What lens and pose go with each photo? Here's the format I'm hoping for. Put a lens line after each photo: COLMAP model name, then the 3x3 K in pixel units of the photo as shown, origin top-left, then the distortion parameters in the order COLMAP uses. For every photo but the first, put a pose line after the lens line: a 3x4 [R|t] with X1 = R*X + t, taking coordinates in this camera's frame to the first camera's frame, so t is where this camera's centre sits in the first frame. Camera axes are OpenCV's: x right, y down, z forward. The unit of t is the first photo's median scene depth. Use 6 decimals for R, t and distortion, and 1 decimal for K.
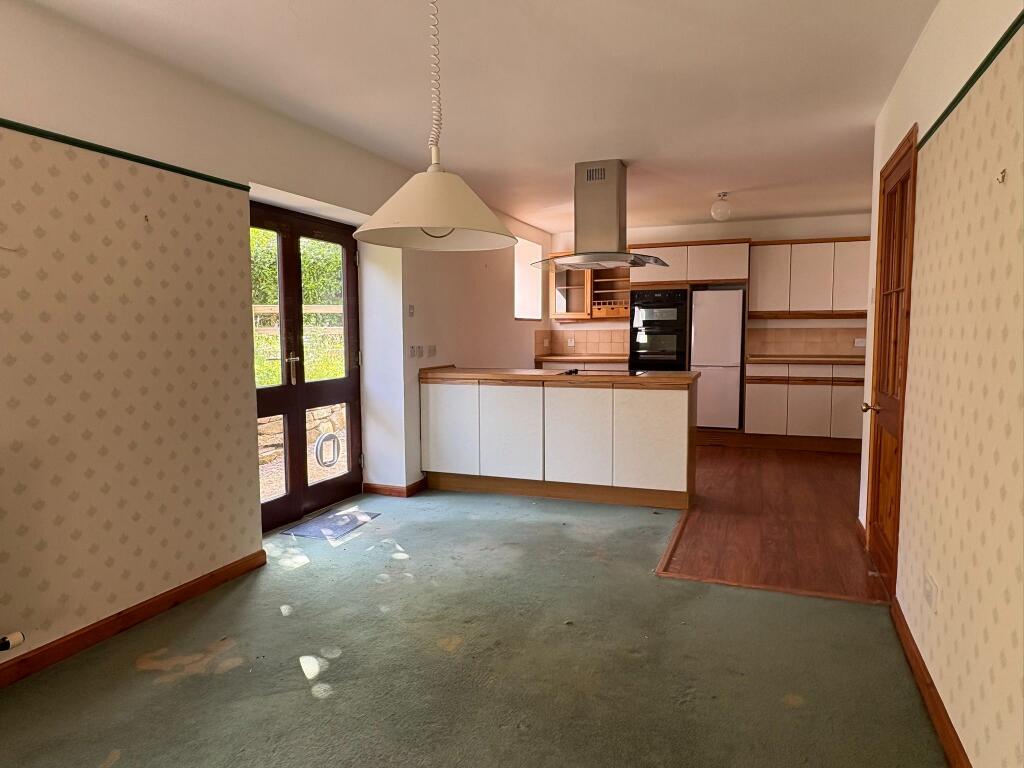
lens RADIAL K [[649.6, 0, 512.0], [0, 649.6, 384.0], [0, 0, 1]] dist [0.001393, 0.000360]
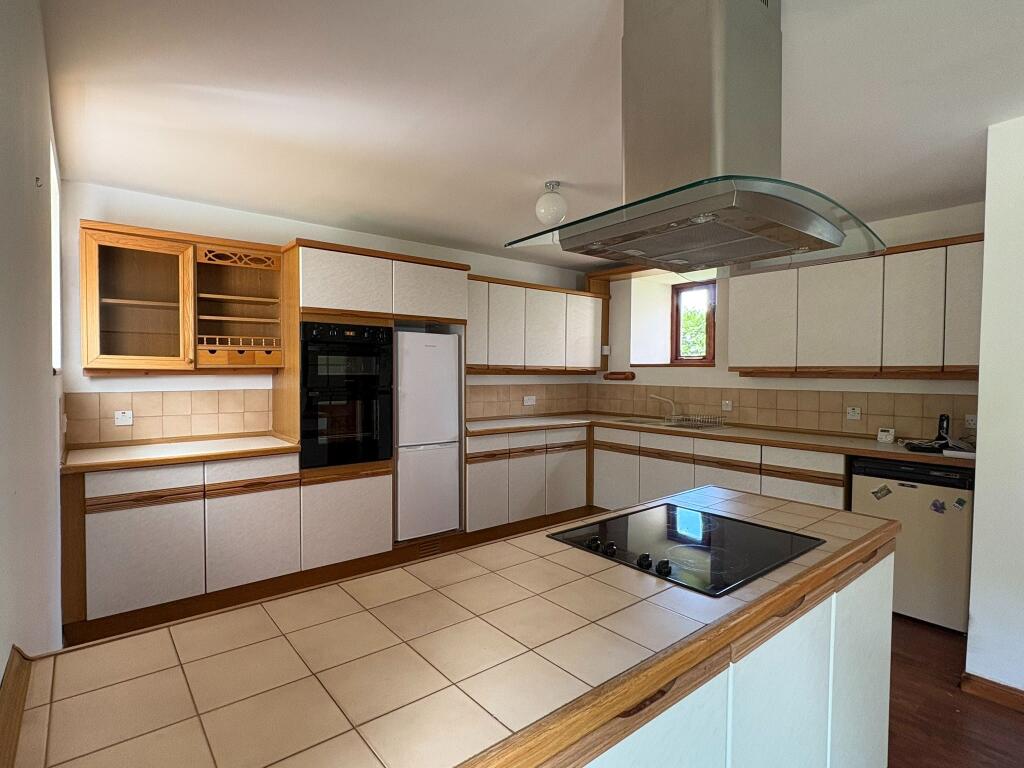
lens RADIAL K [[529.0, 0, 512.0], [0, 529.0, 384.0], [0, 0, 1]] dist [-0.002366, -0.000290]
pose [[0.487389, -0.014494, 0.873065, -0.120580], [0.060264, 0.998036, -0.017074, -0.071736], [-0.871103, 0.060936, 0.487305, 0.620599]]
